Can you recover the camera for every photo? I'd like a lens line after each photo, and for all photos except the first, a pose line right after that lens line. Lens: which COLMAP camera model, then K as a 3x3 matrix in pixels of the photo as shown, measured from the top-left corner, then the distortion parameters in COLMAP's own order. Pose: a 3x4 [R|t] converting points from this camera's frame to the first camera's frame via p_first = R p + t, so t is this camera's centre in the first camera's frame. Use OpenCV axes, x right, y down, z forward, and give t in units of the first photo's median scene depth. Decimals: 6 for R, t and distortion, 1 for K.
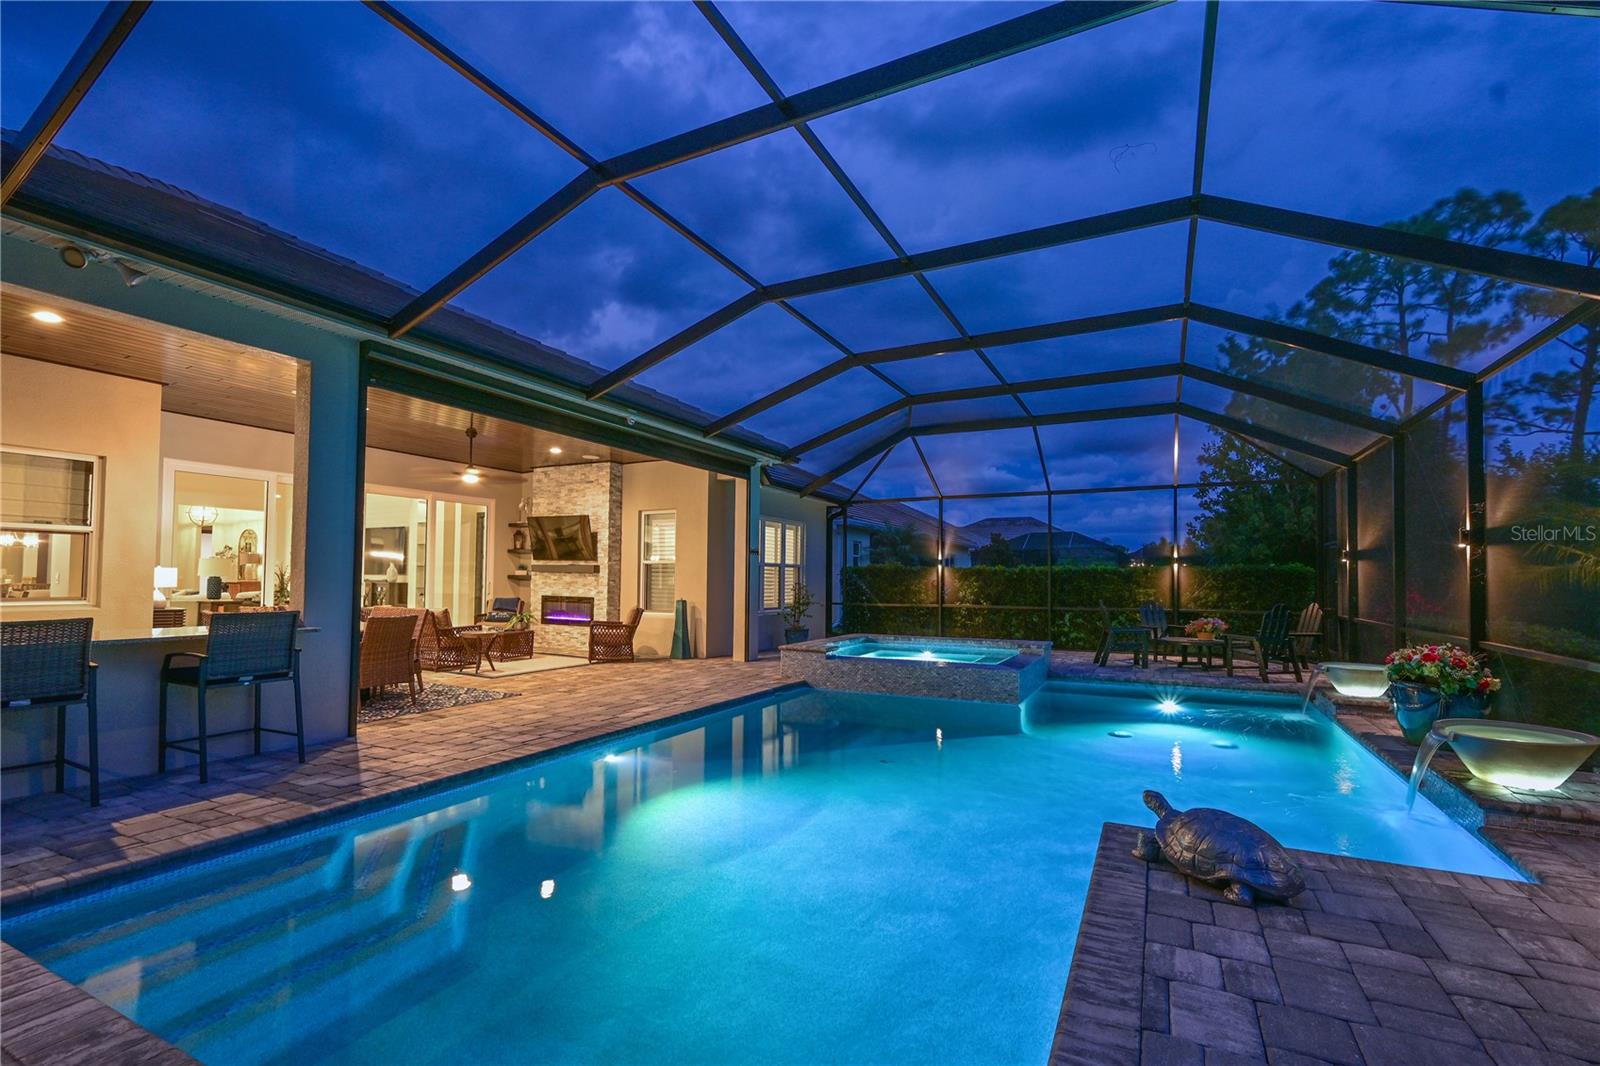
lens RADIAL K [[678.0, 0, 793.6], [0, 678.0, 553.1], [0, 0, 1]] dist [0.000359, 0.000000]
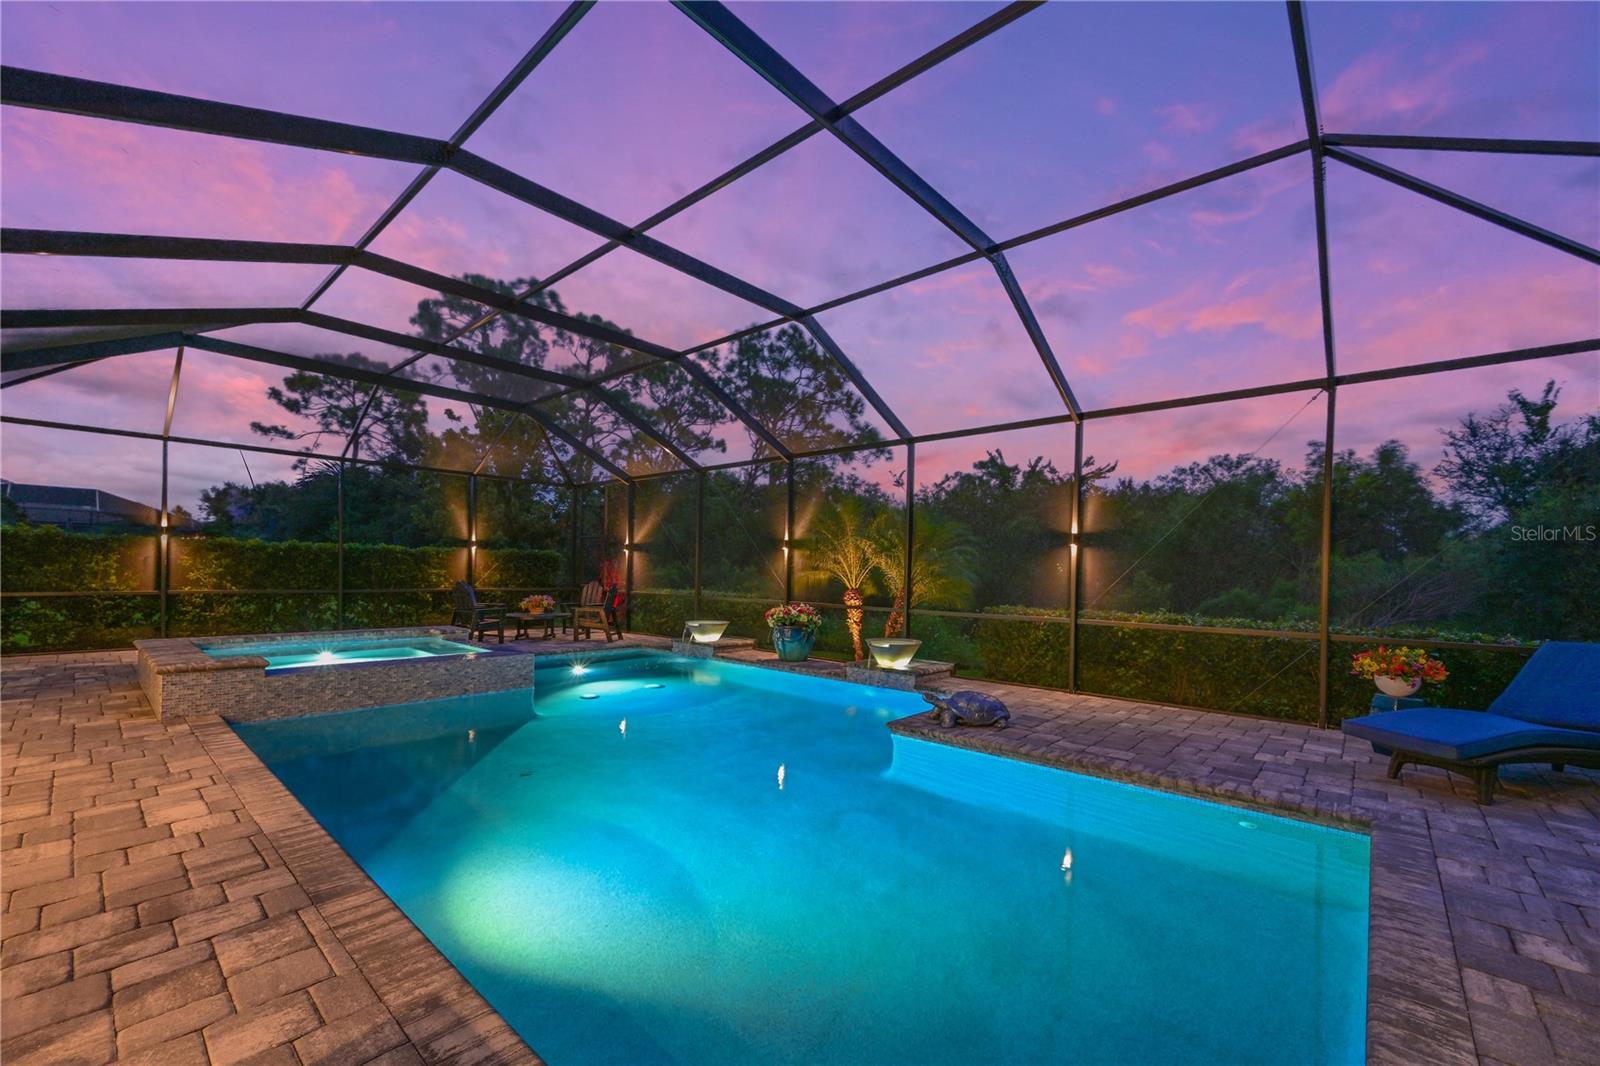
lens RADIAL K [[647.2, 0, 794.2], [0, 647.2, 571.3], [0, 0, 1]] dist [0.000092, -0.000016]
pose [[0.271742, -0.000907, 0.962370, -0.250179], [-0.058710, 0.998121, 0.017519, 0.005733], [-0.960578, -0.061261, 0.271178, 0.190156]]
